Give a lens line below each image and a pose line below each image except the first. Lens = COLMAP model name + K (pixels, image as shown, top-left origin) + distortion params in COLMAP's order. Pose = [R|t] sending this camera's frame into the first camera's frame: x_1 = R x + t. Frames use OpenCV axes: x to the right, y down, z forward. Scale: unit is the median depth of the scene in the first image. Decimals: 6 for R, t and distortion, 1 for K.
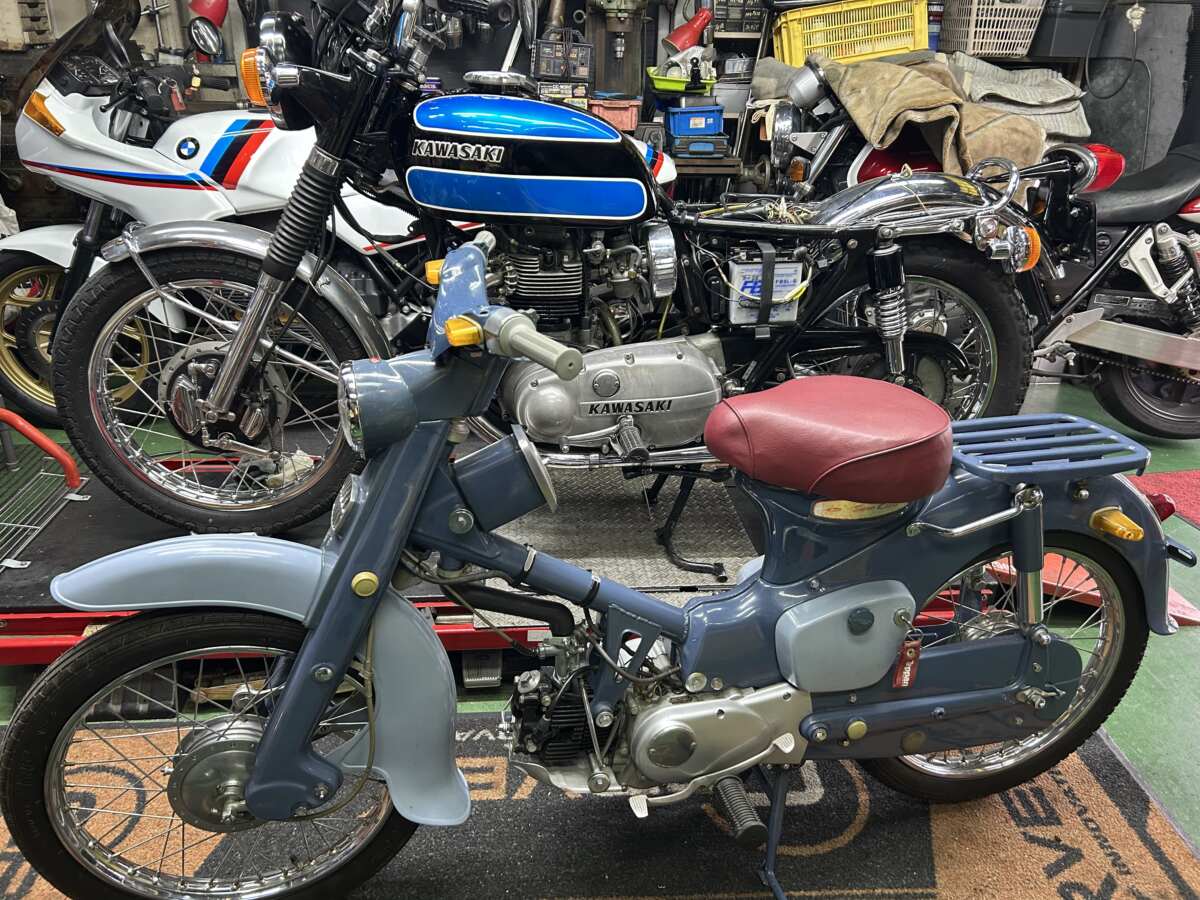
lens RADIAL K [[916.9, 0, 579.7], [0, 916.9, 445.0], [0, 0, 1]] dist [0.116729, -0.248298]
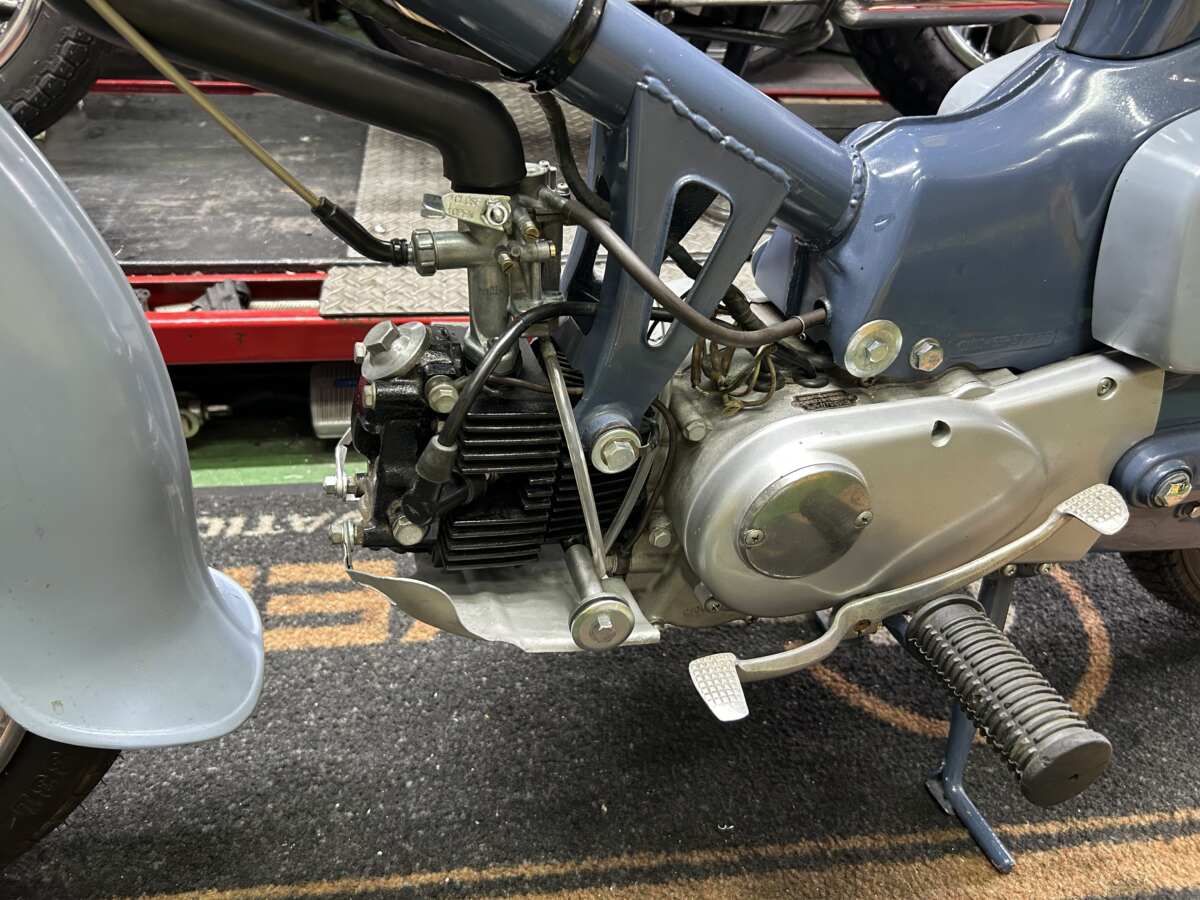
lens RADIAL K [[916.9, 0, 579.7], [0, 916.9, 445.0], [0, 0, 1]] dist [0.116729, -0.248298]
pose [[0.998551, -0.012974, 0.052235, -0.004334], [0.002348, 0.980088, 0.198549, 0.220568], [-0.053771, -0.198139, 0.978698, 0.648399]]
